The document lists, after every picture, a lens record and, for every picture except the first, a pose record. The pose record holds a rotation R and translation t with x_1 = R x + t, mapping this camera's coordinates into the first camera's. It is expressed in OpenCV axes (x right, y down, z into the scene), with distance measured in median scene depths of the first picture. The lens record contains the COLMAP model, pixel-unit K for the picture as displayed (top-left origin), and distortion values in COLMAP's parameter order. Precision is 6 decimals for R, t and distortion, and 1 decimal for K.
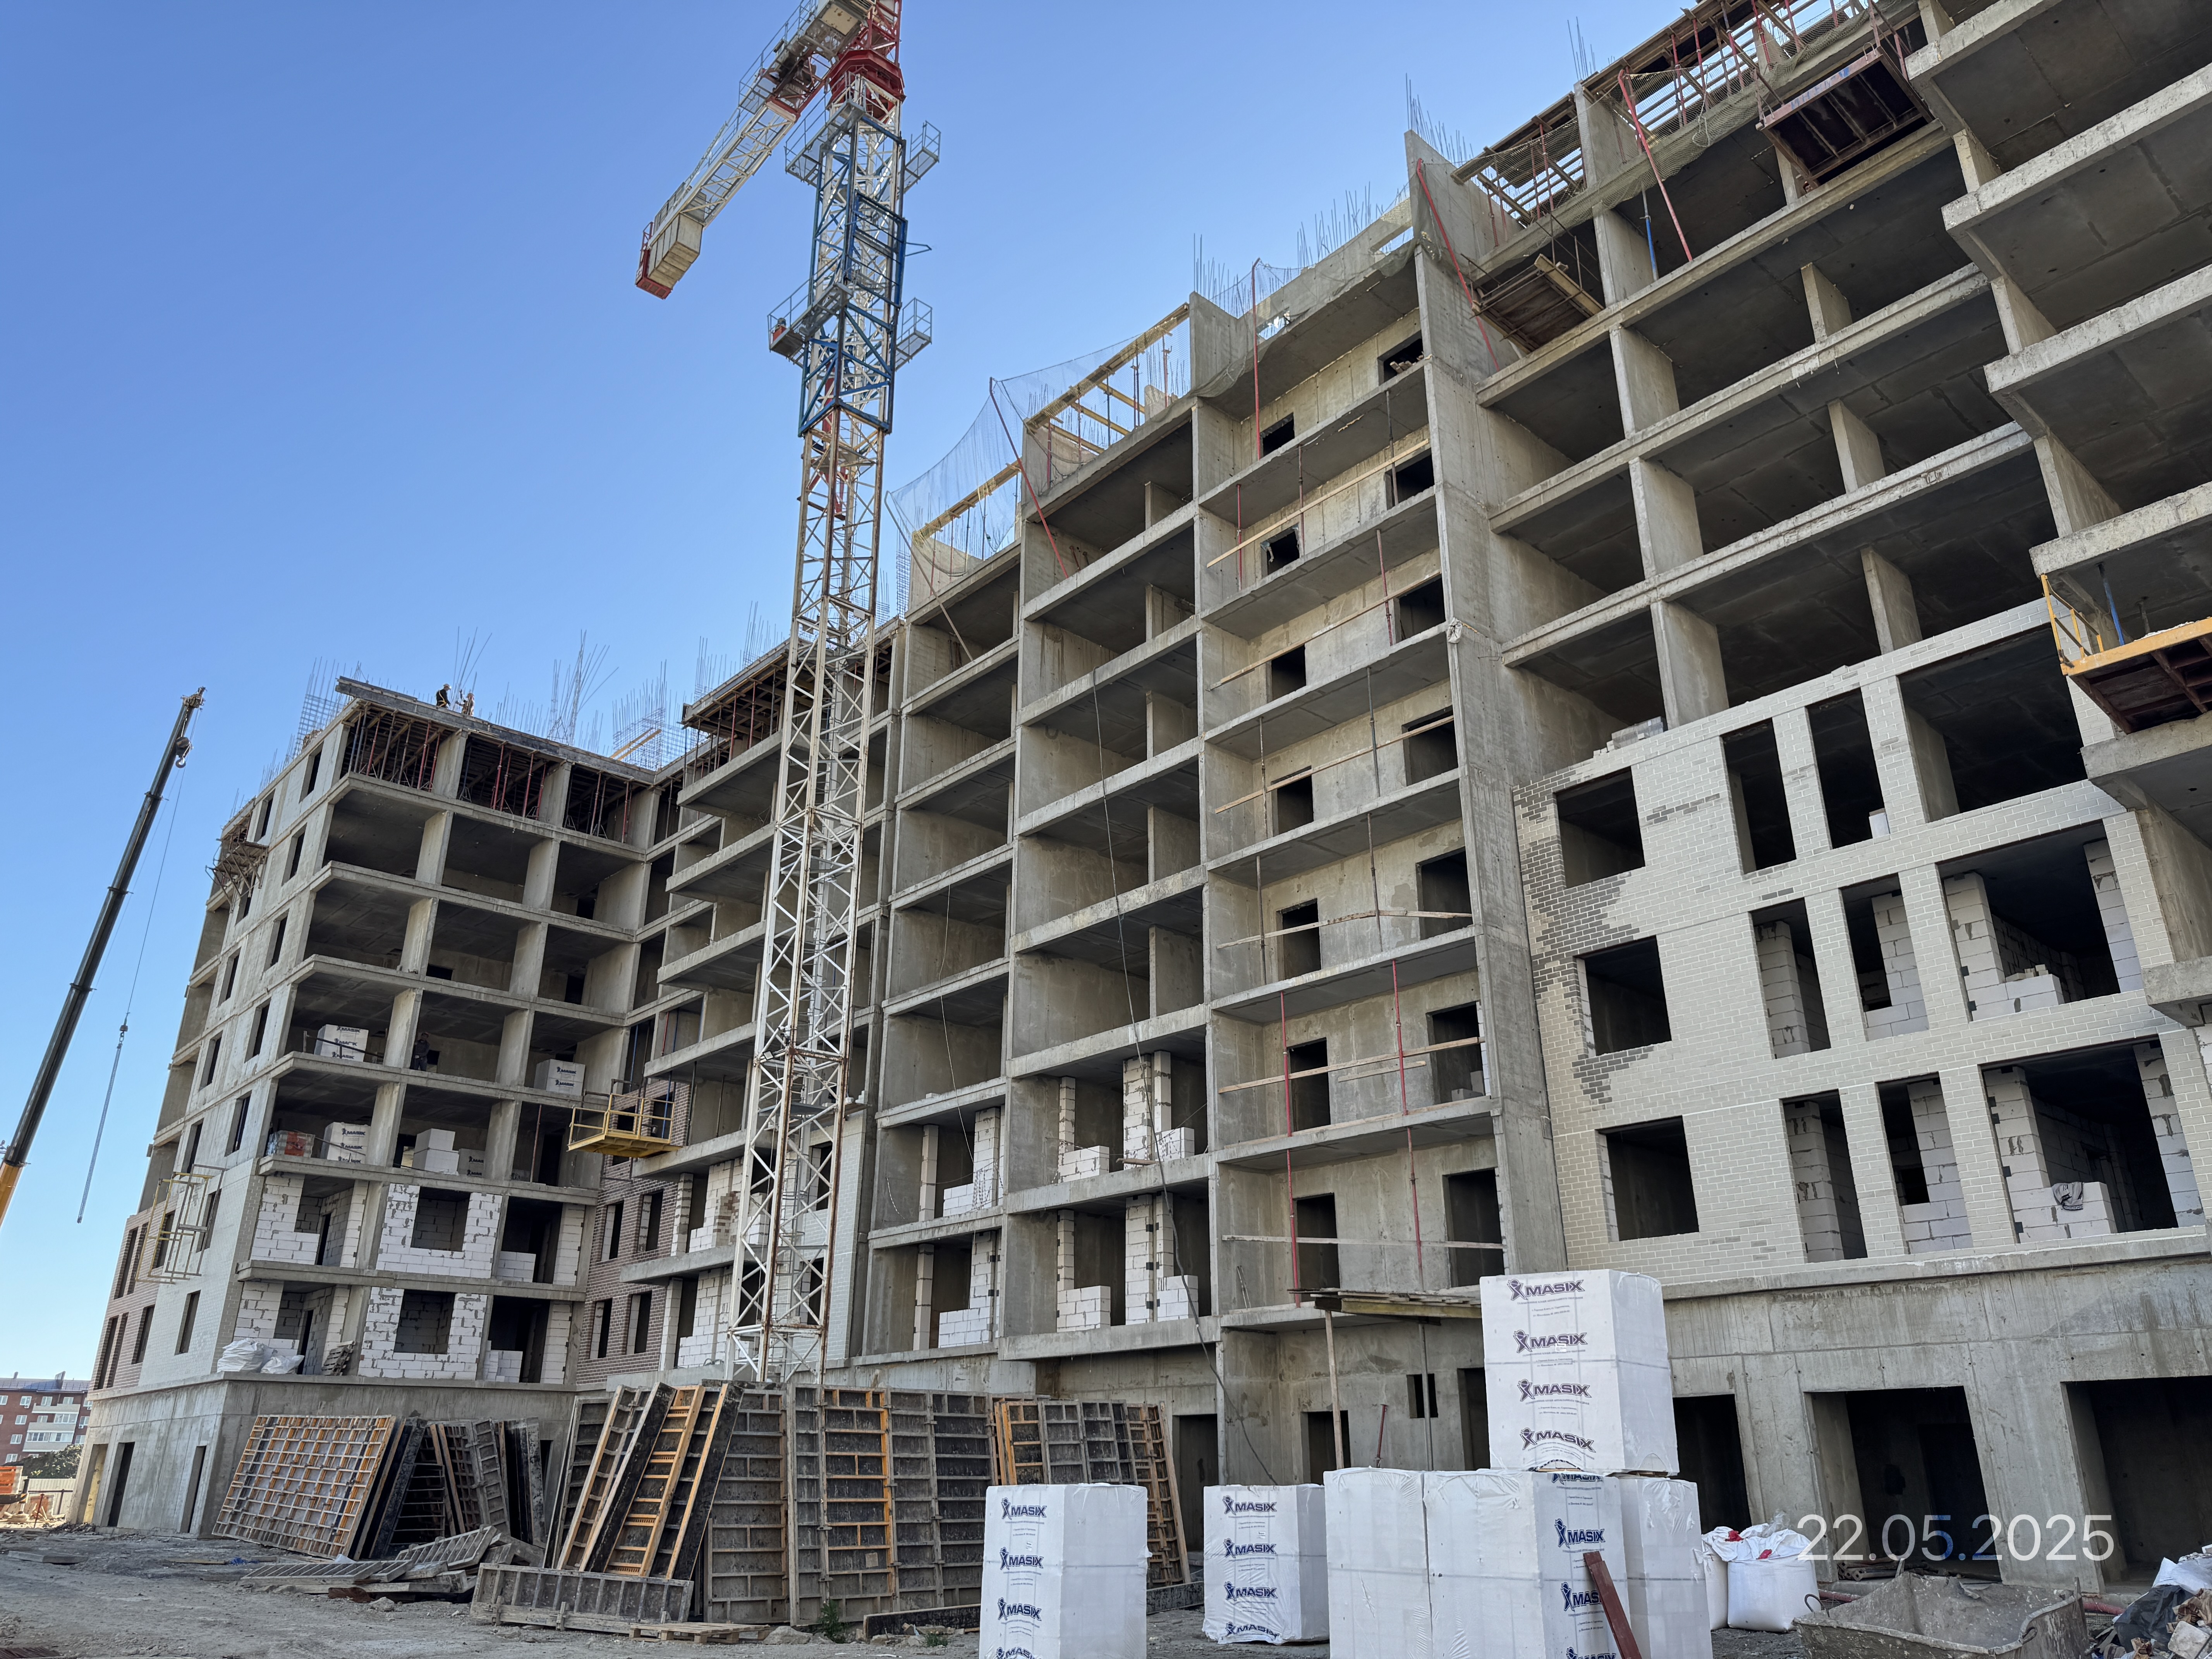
lens RADIAL K [[1559.6, 0, 1120.0], [0, 1559.6, 830.6], [0, 0, 1]] dist [0.064745, -0.108758]
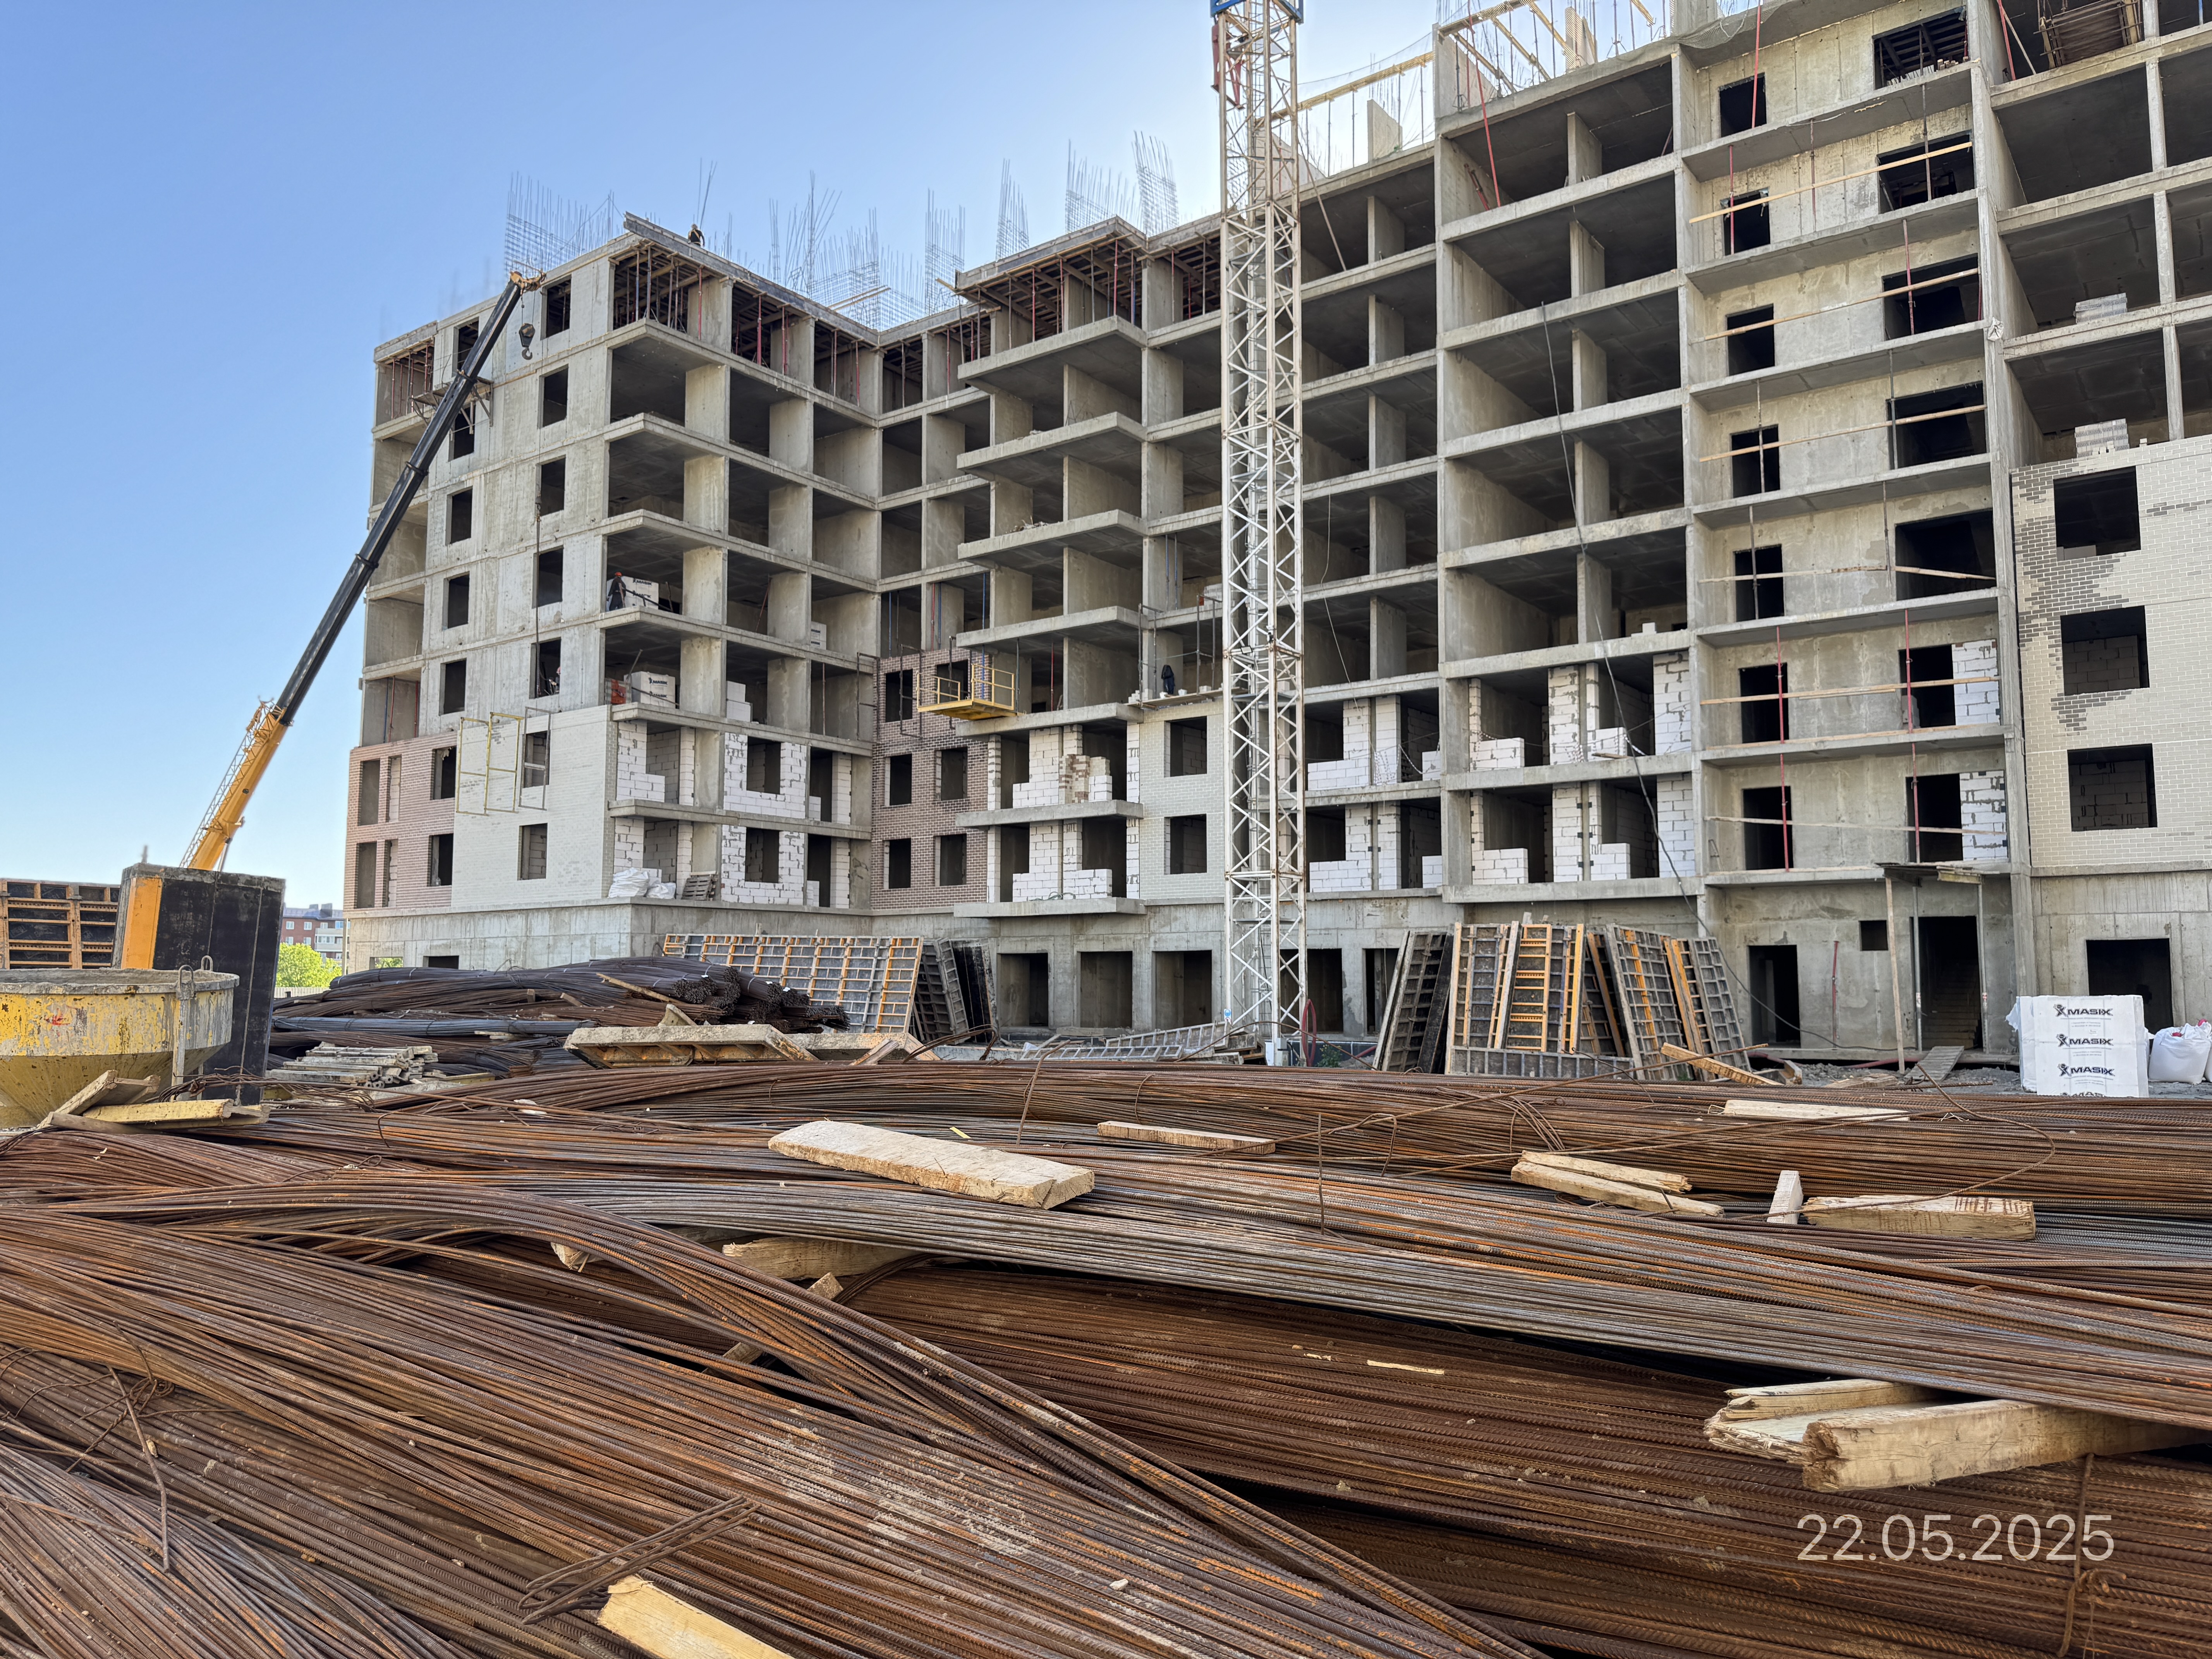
lens RADIAL K [[1547.3, 0, 1106.7], [0, 1547.3, 841.0], [0, 0, 1]] dist [0.176064, -0.366888]
pose [[0.982152, 0.021954, 0.186803, -0.447239], [-0.075618, 0.955455, 0.285285, -0.033055], [-0.172219, -0.294319, 0.940062, -0.080679]]
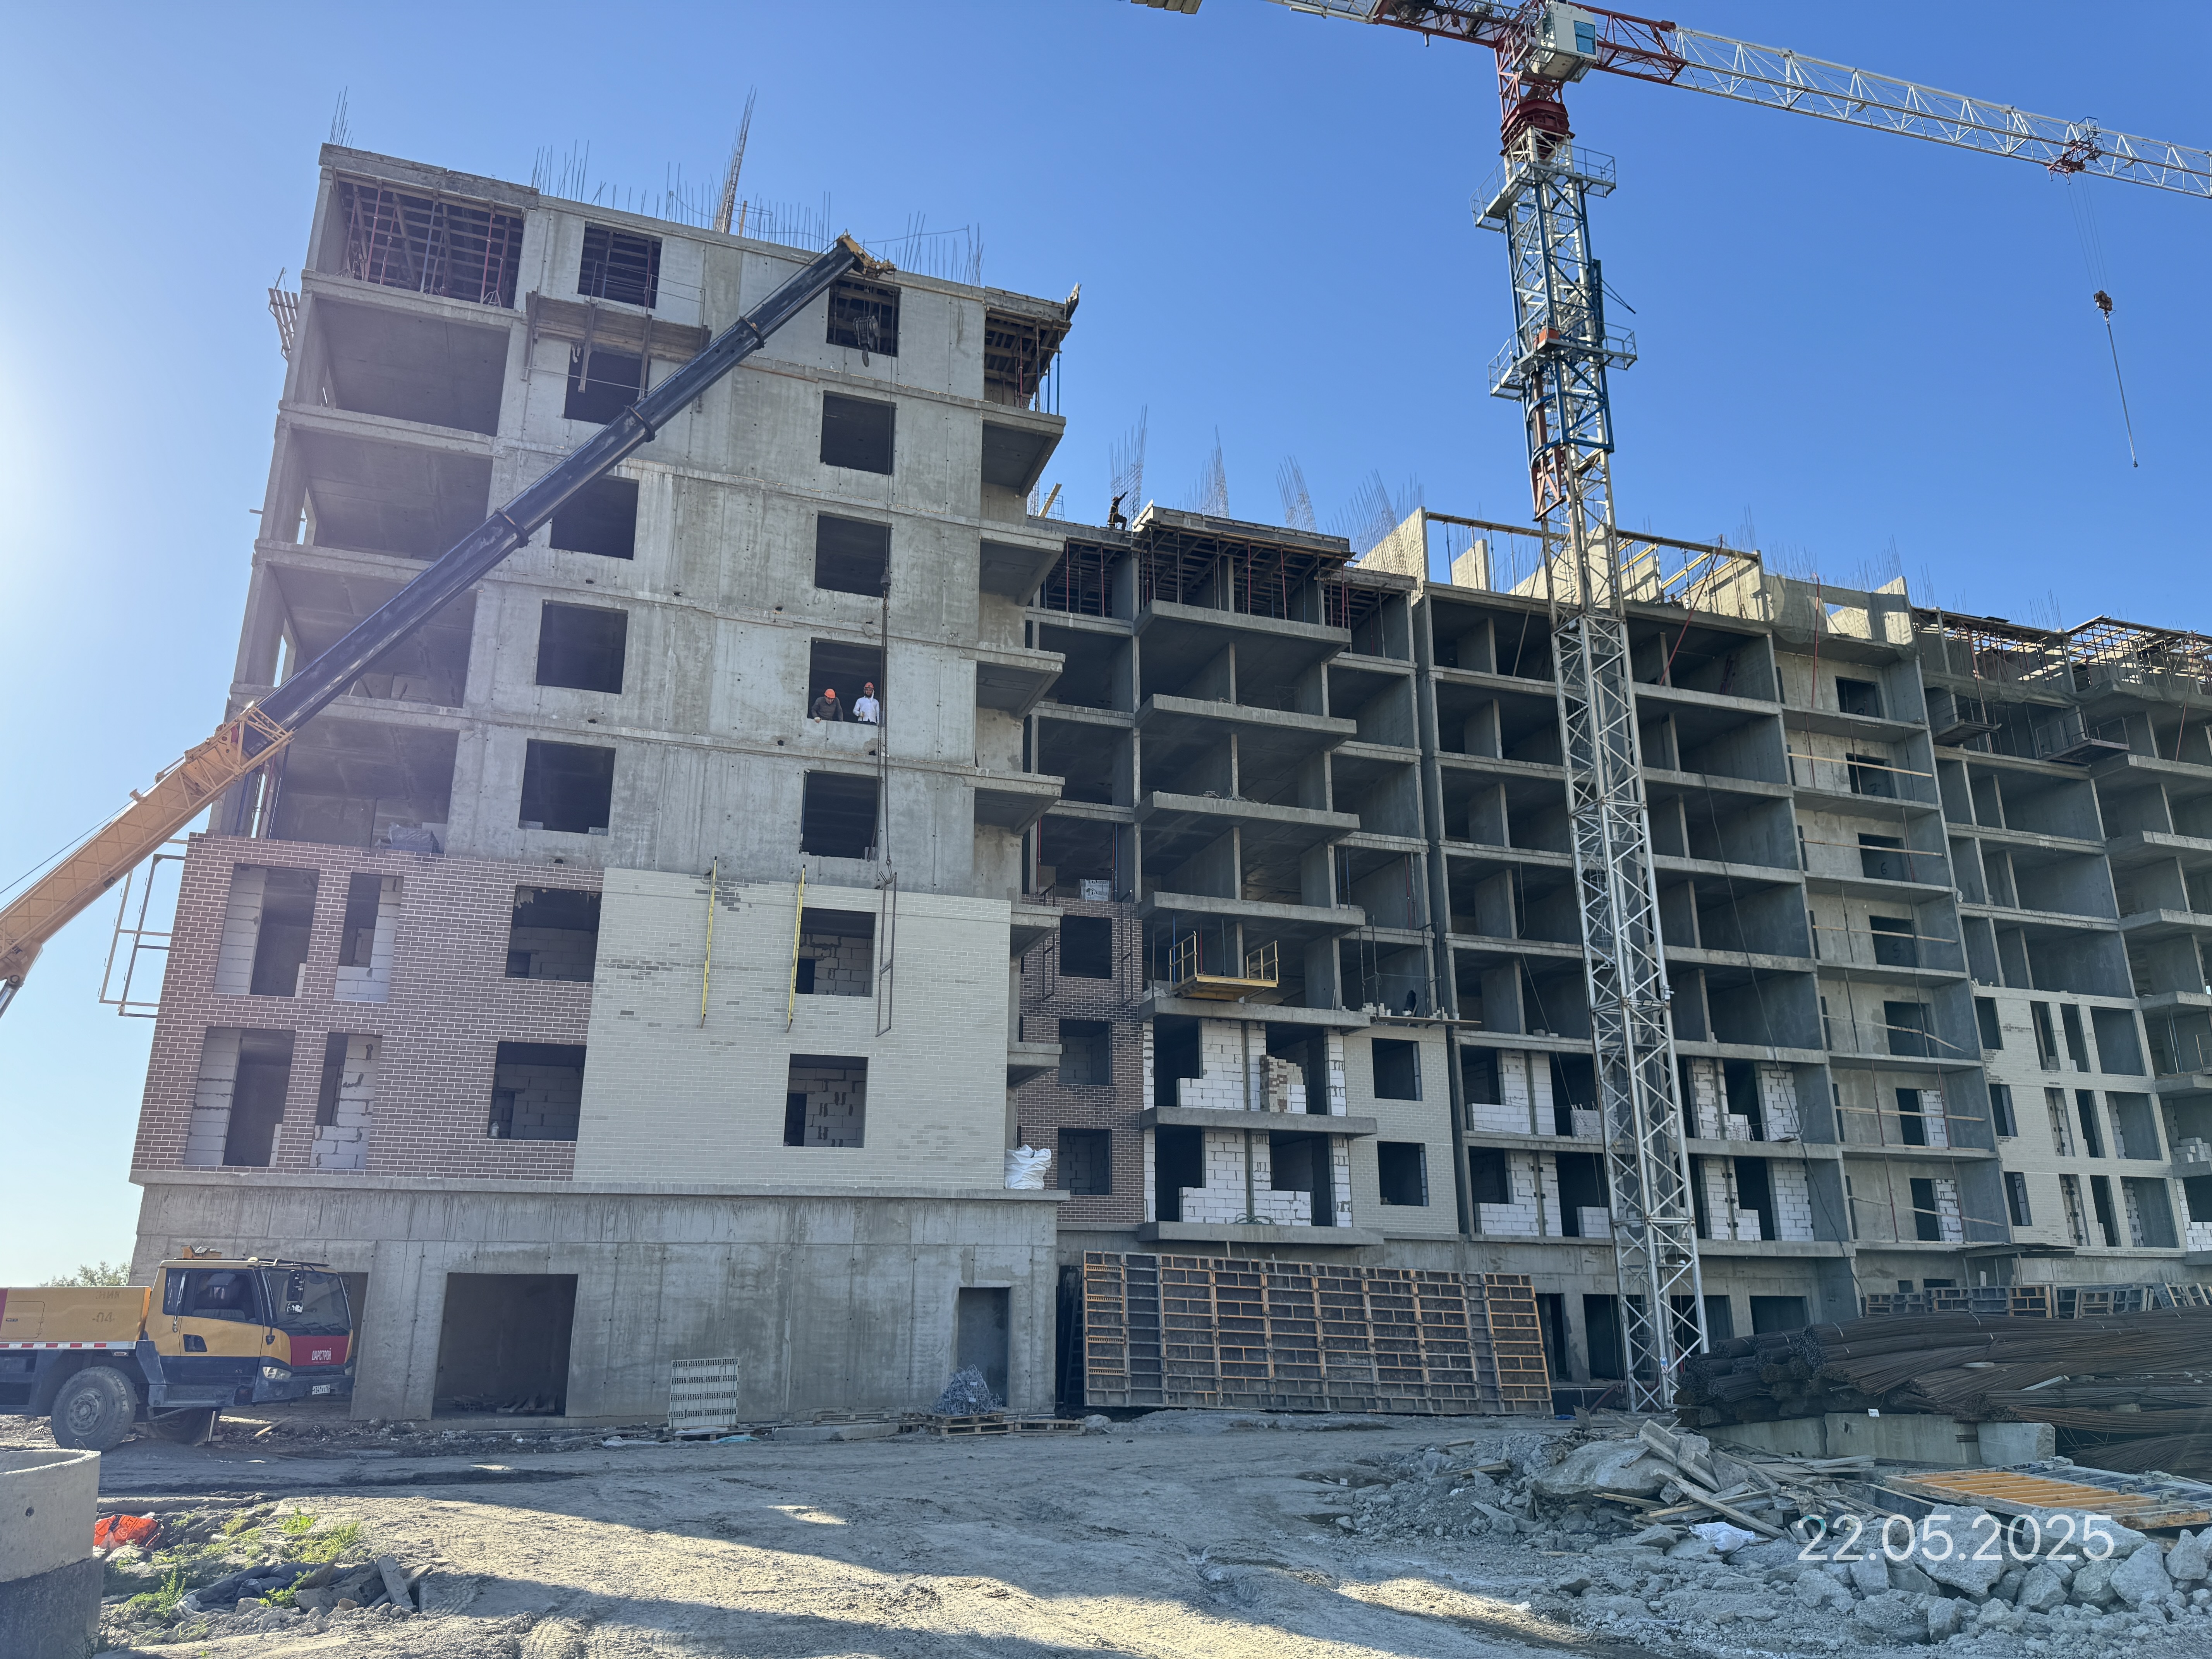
lens RADIAL K [[1547.3, 0, 1106.7], [0, 1547.3, 841.0], [0, 0, 1]] dist [0.176064, -0.366888]
pose [[0.397828, 0.272408, 0.876086, -1.258162], [-0.351679, 0.927243, -0.128618, 0.278425], [-0.847381, -0.256933, 0.464684, 0.682714]]
